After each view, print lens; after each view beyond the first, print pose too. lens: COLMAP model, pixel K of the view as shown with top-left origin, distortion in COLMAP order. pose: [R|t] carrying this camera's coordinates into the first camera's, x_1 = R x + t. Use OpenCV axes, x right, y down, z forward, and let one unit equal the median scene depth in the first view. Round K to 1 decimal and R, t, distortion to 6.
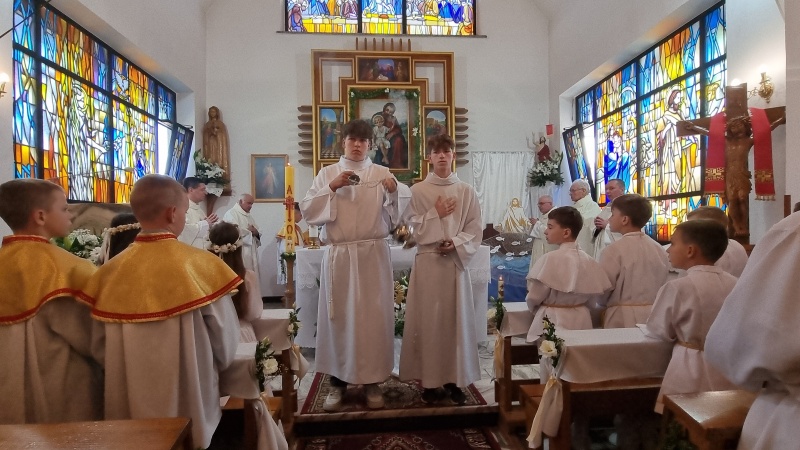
lens RADIAL K [[395.0, 0, 400.6], [0, 395.0, 233.9], [0, 0, 1]] dist [0.001289, 0.001243]
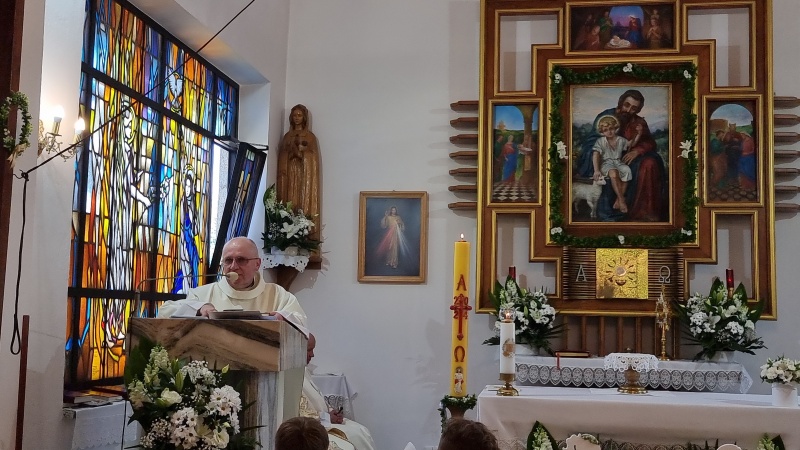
lens RADIAL K [[925.0, 0, 413.7], [0, 925.0, 227.7], [0, 0, 1]] dist [0.099844, -0.054123]
pose [[0.975576, 0.015237, -0.219135, -0.039207], [-0.037462, 0.994518, -0.097626, -0.037785], [0.216446, 0.103451, 0.970798, -0.194850]]
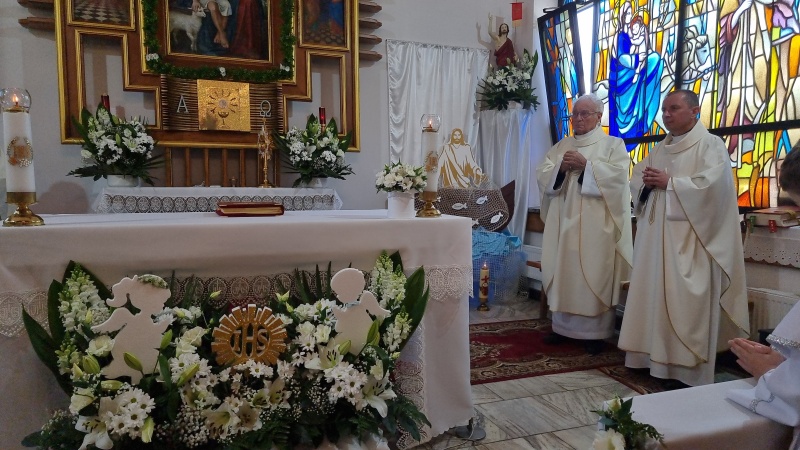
lens RADIAL K [[553.3, 0, 406.8], [0, 553.3, 232.0], [0, 0, 1]] dist [0.089847, -0.082616]
pose [[0.958881, -0.006390, 0.283737, -0.018449], [-0.016266, 0.996866, 0.077424, -0.000165], [-0.283342, -0.078855, 0.955772, 0.245908]]
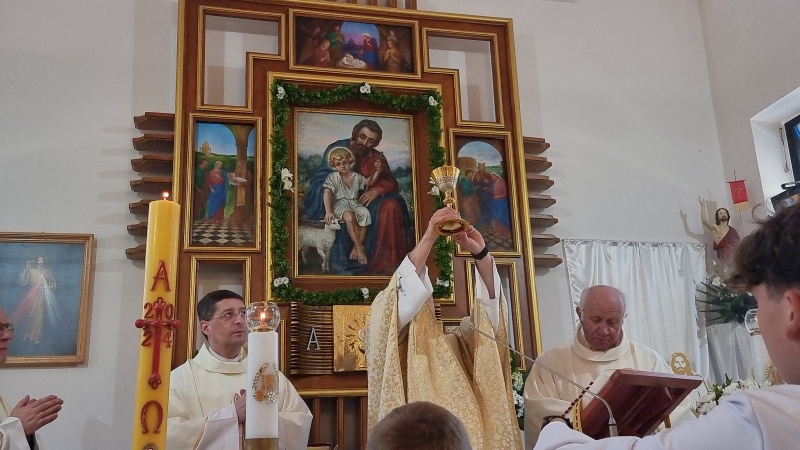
lens RADIAL K [[791.4, 0, 404.0], [0, 791.4, 230.3], [0, 0, 1]] dist [0.117983, -0.196592]
pose [[0.987259, 0.020198, 0.157835, -0.128850], [0.026361, 0.957445, -0.287411, 0.018948], [-0.156923, 0.287909, 0.944713, 0.265629]]
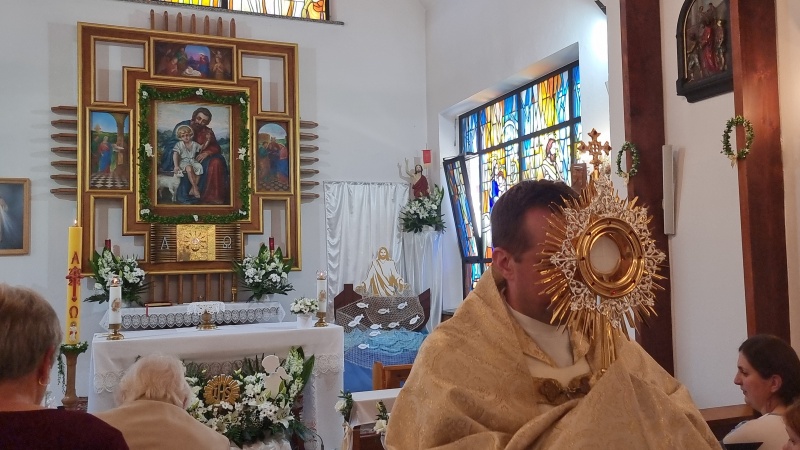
lens RADIAL K [[739.9, 0, 421.2], [0, 739.9, 213.8], [0, 0, 1]] dist [0.113509, -0.148632]
pose [[0.953367, 0.014416, 0.301468, -0.058685], [0.009630, 0.996897, -0.078125, -0.050249], [-0.301659, 0.077384, 0.950270, -0.346958]]
